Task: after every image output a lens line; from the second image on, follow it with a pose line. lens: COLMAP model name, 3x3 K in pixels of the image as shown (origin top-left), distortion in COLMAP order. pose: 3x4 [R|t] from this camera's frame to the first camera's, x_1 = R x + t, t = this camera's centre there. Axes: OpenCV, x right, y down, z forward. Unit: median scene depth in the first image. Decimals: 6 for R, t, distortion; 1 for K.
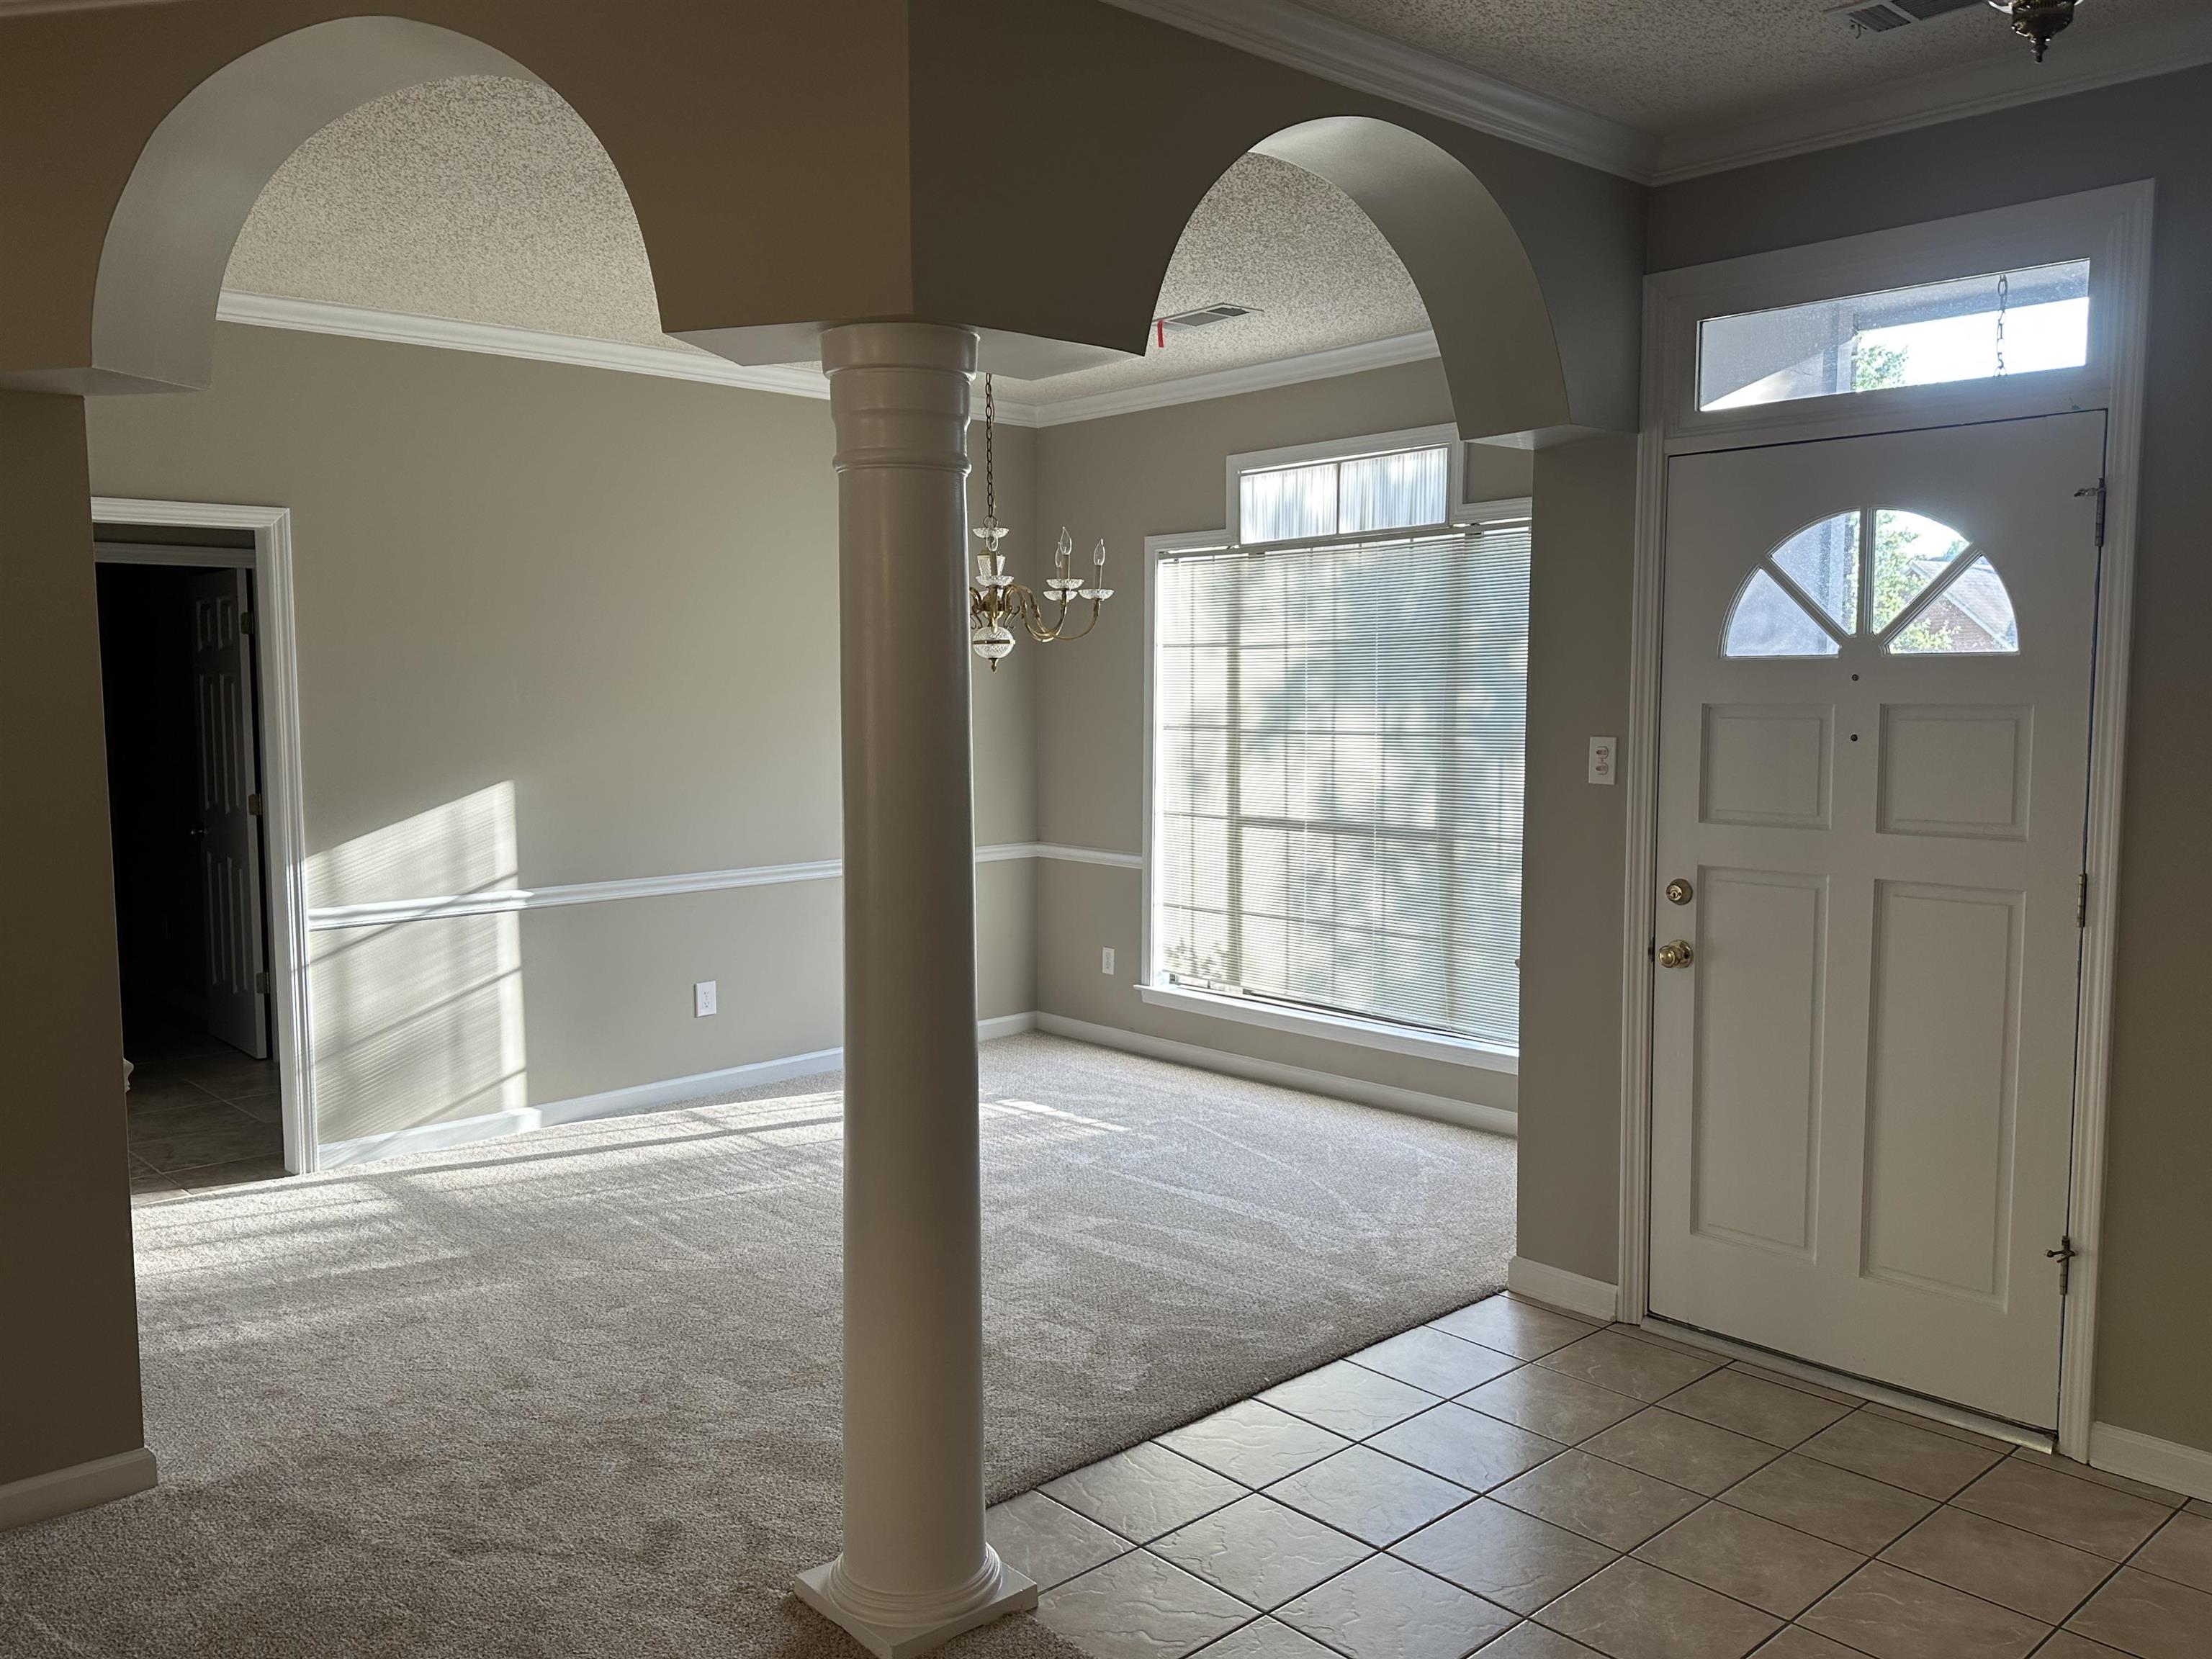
lens RADIAL K [[1725.7, 0, 1105.5], [0, 1725.7, 823.2], [0, 0, 1]] dist [-0.009973, -0.003674]
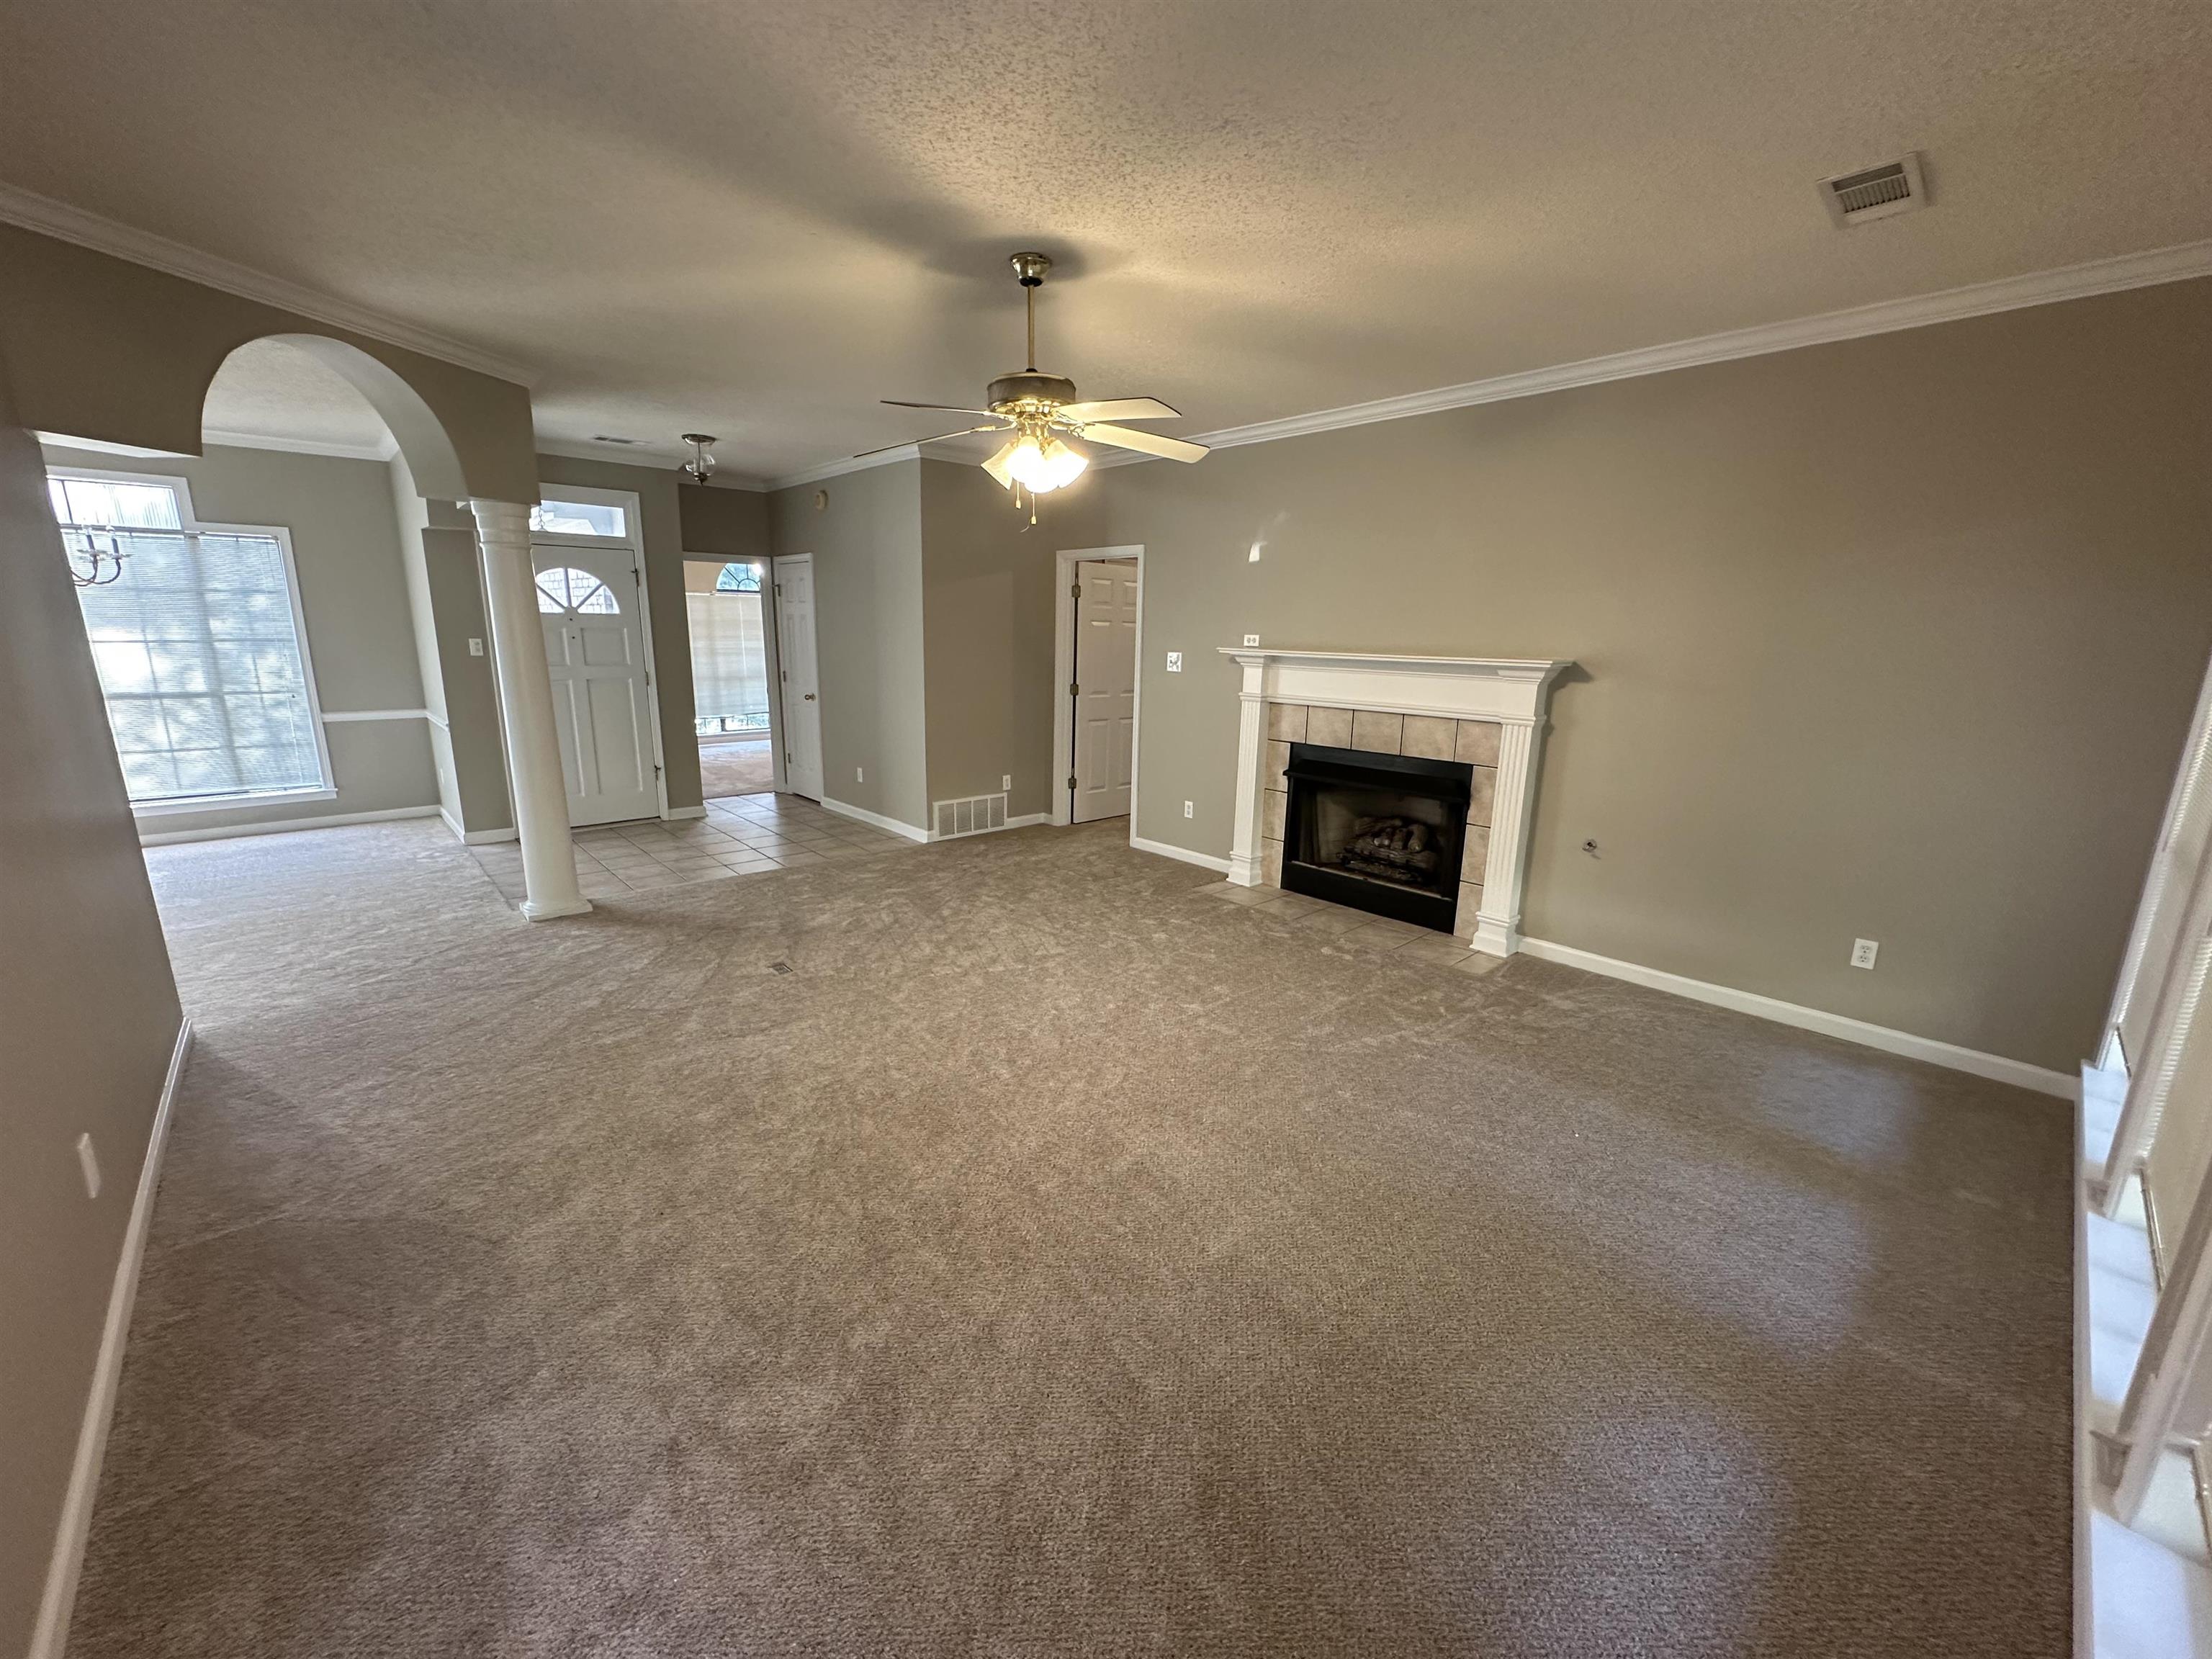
lens RADIAL K [[879.5, 0, 1100.5], [0, 879.5, 831.0], [0, 0, 1]] dist [-0.003003, 0.000948]
pose [[-0.010958, -0.219861, 0.975470, -0.859047], [0.066611, 0.973201, 0.220098, 0.006075], [-0.997719, 0.067389, 0.003980, -0.010967]]
